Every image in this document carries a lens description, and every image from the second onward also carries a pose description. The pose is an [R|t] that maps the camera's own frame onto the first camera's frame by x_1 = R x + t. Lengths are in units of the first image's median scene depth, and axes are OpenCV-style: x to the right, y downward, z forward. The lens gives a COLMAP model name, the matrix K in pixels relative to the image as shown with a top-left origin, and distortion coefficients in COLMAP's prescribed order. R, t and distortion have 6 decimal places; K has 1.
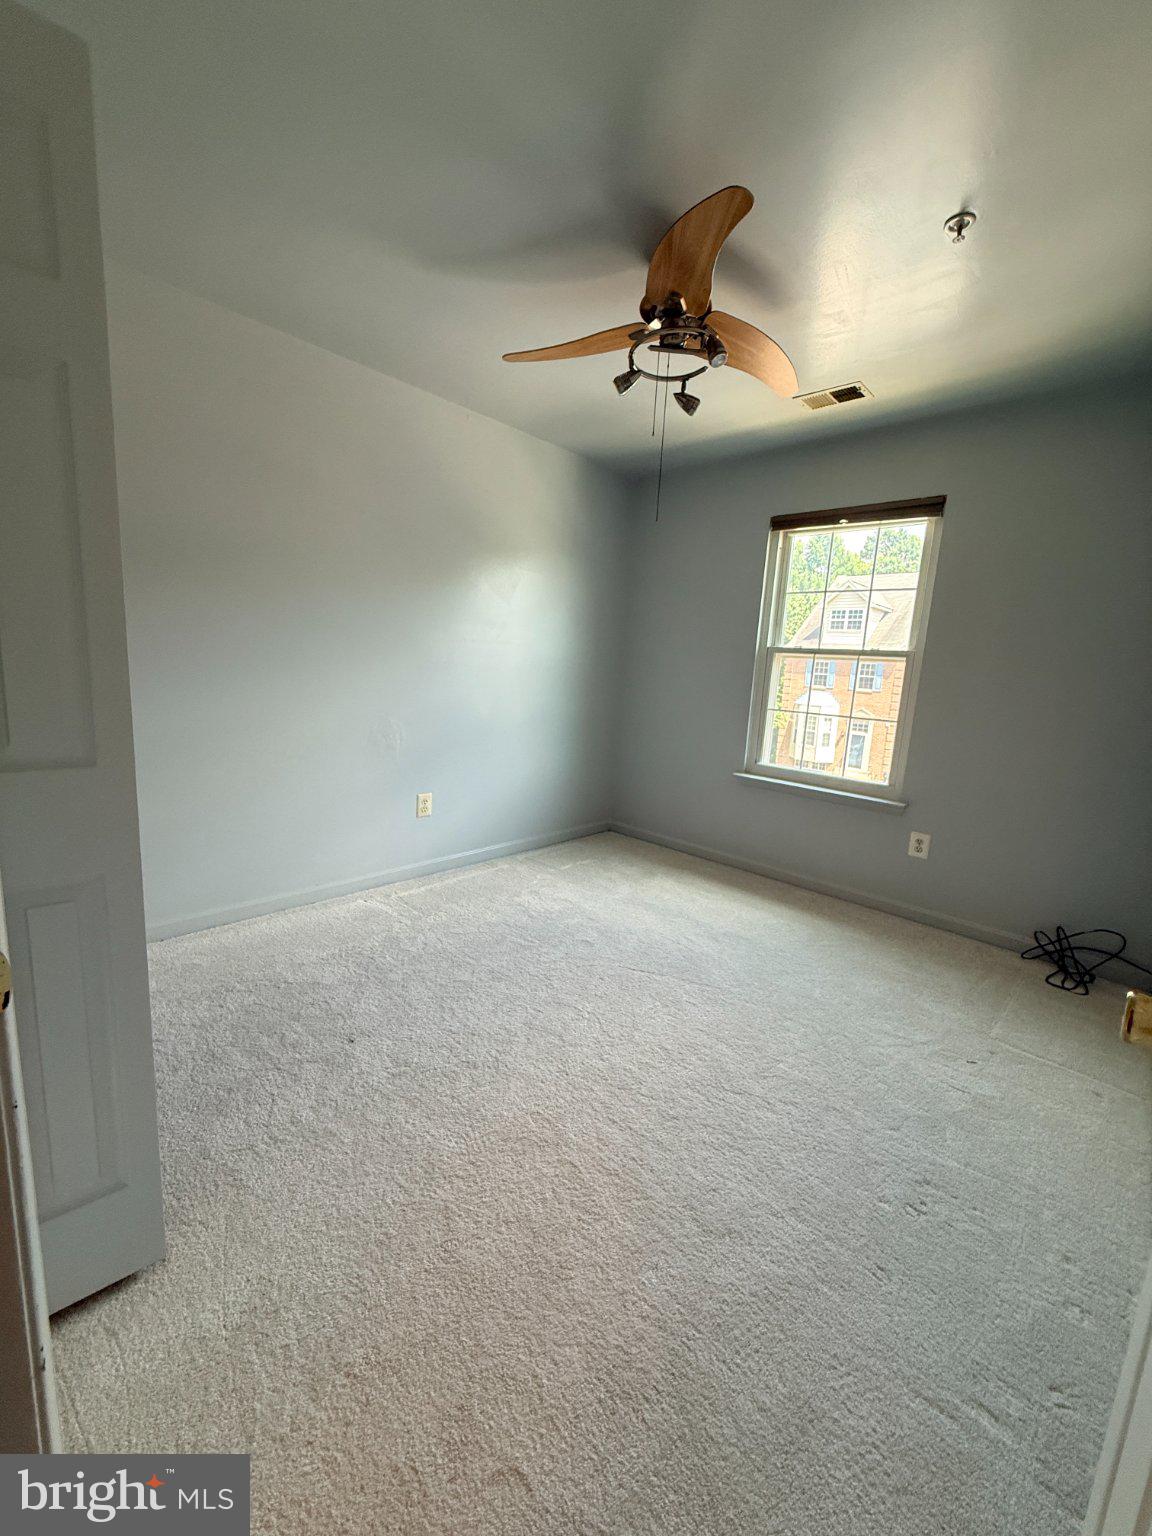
lens RADIAL K [[612.9, 0, 577.6], [0, 612.9, 768.3], [0, 0, 1]] dist [0.000486, 0.000129]
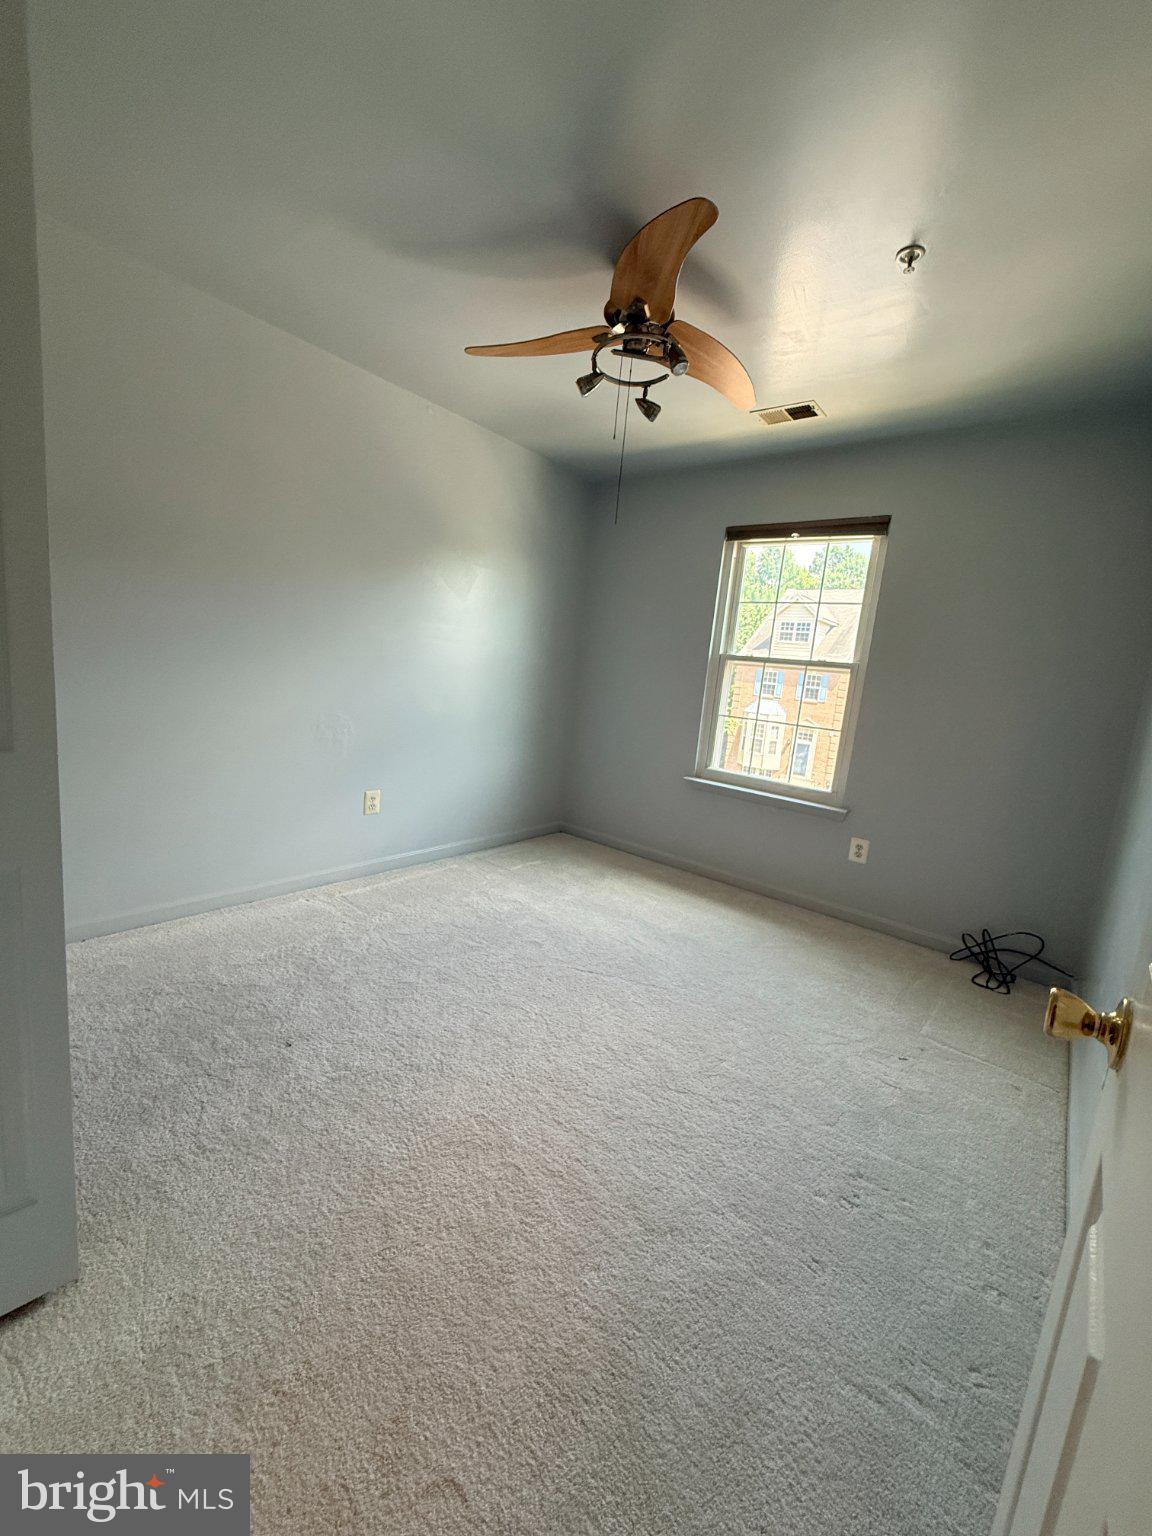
lens RADIAL K [[612.9, 0, 577.0], [0, 612.9, 768.3], [0, 0, 1]] dist [0.000486, 0.000129]
pose [[0.996761, 0.024114, 0.076722, -0.001612], [-0.023879, 0.999707, -0.003987, 0.002871], [-0.076796, 0.002142, 0.997045, 0.002863]]
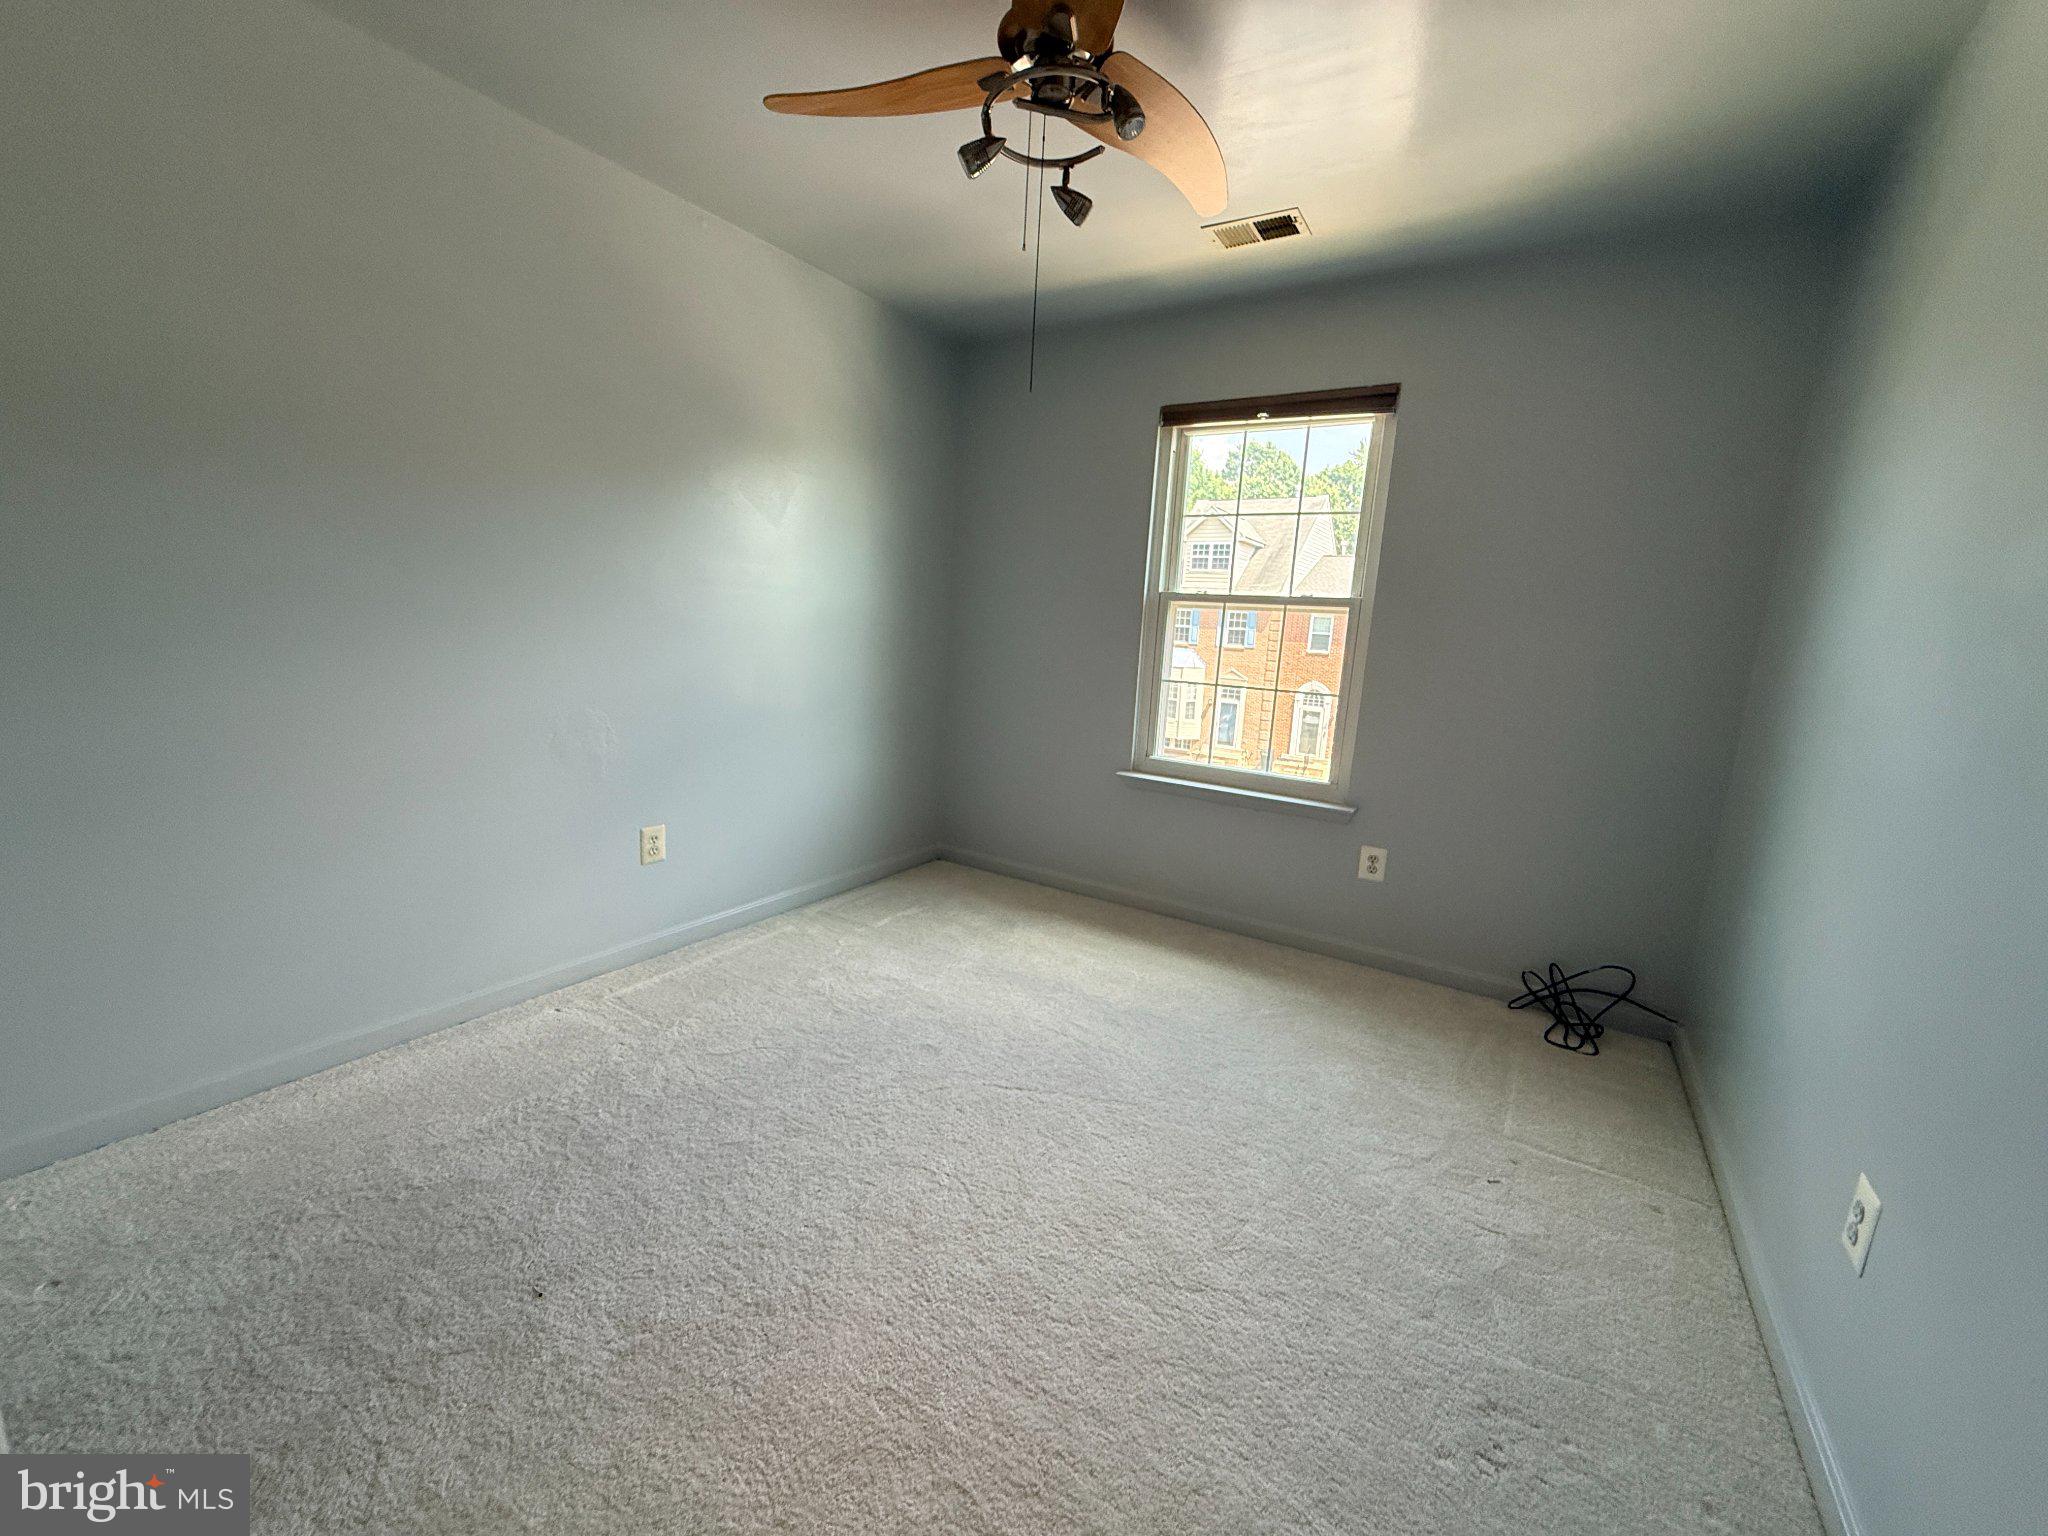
lens RADIAL K [[817.3, 0, 1020.6], [0, 817.3, 768.5], [0, 0, 1]] dist [0.000486, 0.000129]
pose [[0.982297, -0.037868, 0.183461, -0.048137], [0.034439, 0.999168, 0.021840, -0.035543], [-0.184135, -0.015135, 0.982784, 0.170213]]
